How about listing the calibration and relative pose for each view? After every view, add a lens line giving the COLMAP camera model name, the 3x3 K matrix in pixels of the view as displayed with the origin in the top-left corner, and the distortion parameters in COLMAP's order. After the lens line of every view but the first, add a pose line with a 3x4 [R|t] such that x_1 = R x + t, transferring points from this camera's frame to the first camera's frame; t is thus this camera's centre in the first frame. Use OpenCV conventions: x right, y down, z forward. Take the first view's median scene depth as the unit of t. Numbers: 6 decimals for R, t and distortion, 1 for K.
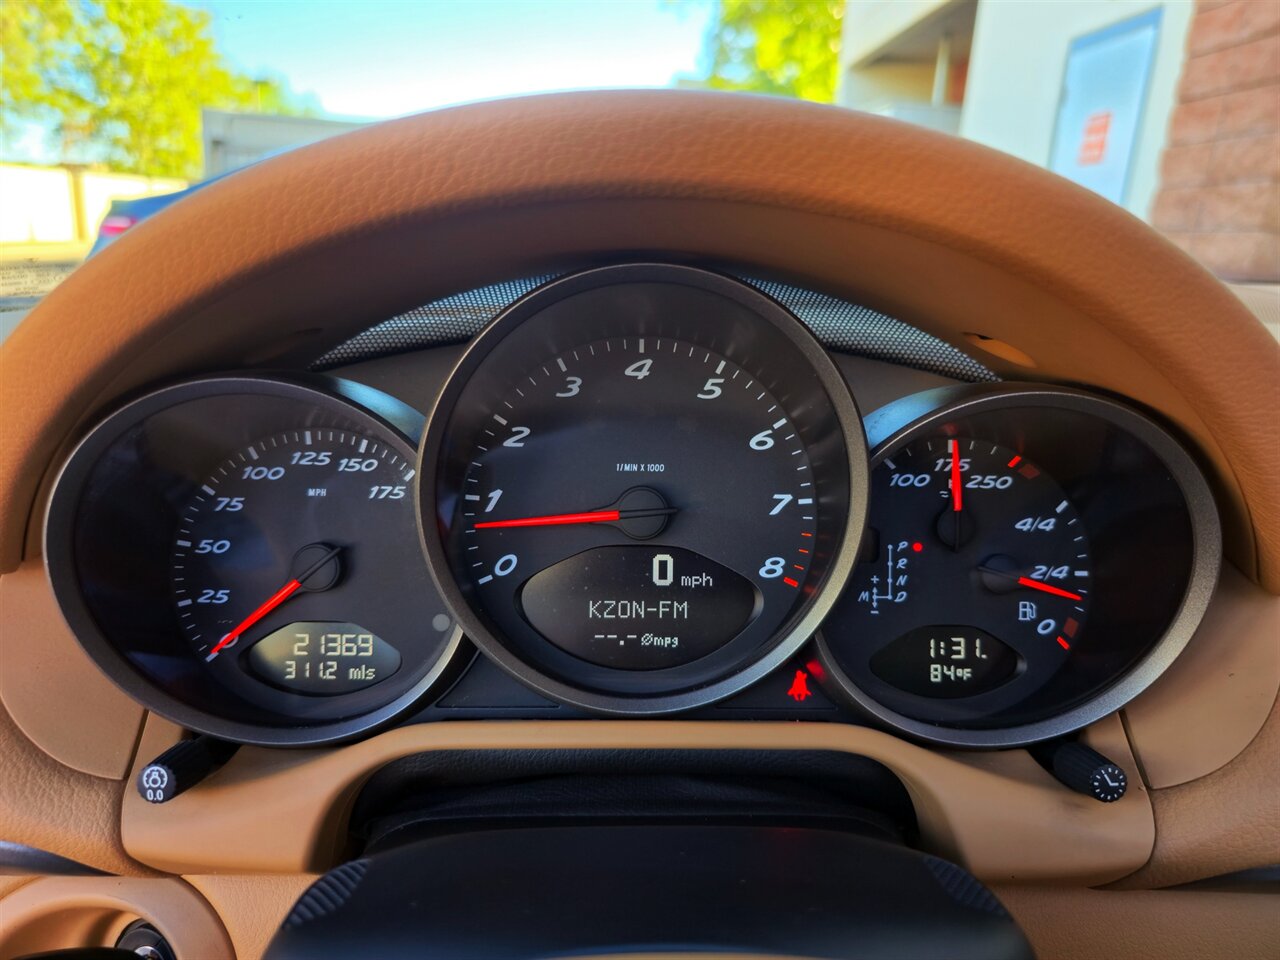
lens RADIAL K [[876.3, 0, 640.0], [0, 876.3, 480.0], [0, 0, 1]] dist [0.001602, -0.017395]
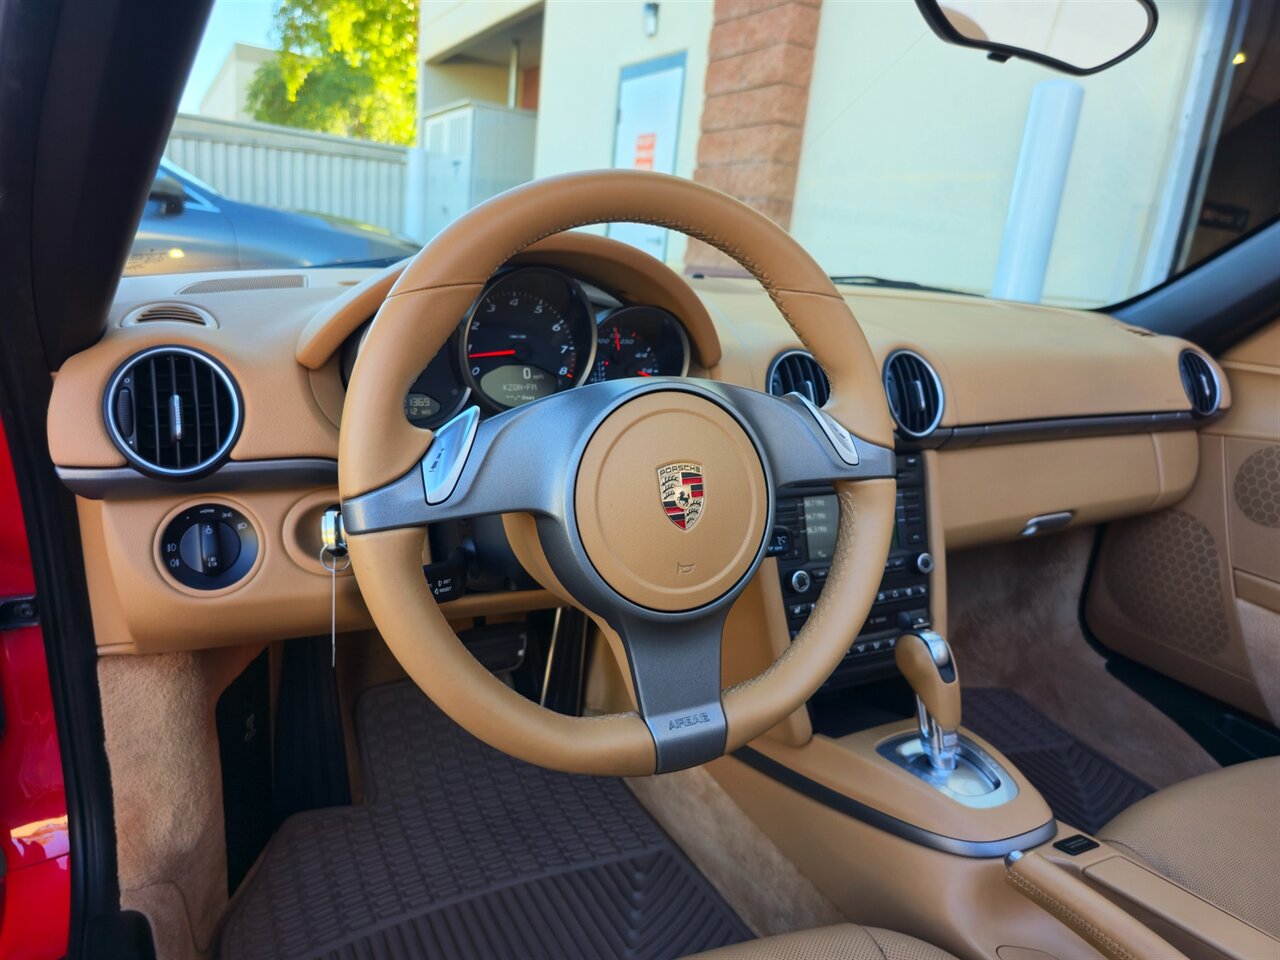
lens RADIAL K [[898.3, 0, 640.0], [0, 898.3, 480.0], [0, 0, 1]] dist [0.175026, -0.343186]
pose [[0.898013, -0.077622, 0.433067, -0.091906], [0.075388, 0.996904, 0.022357, 0.040003], [-0.433461, 0.012572, 0.901085, -0.176790]]
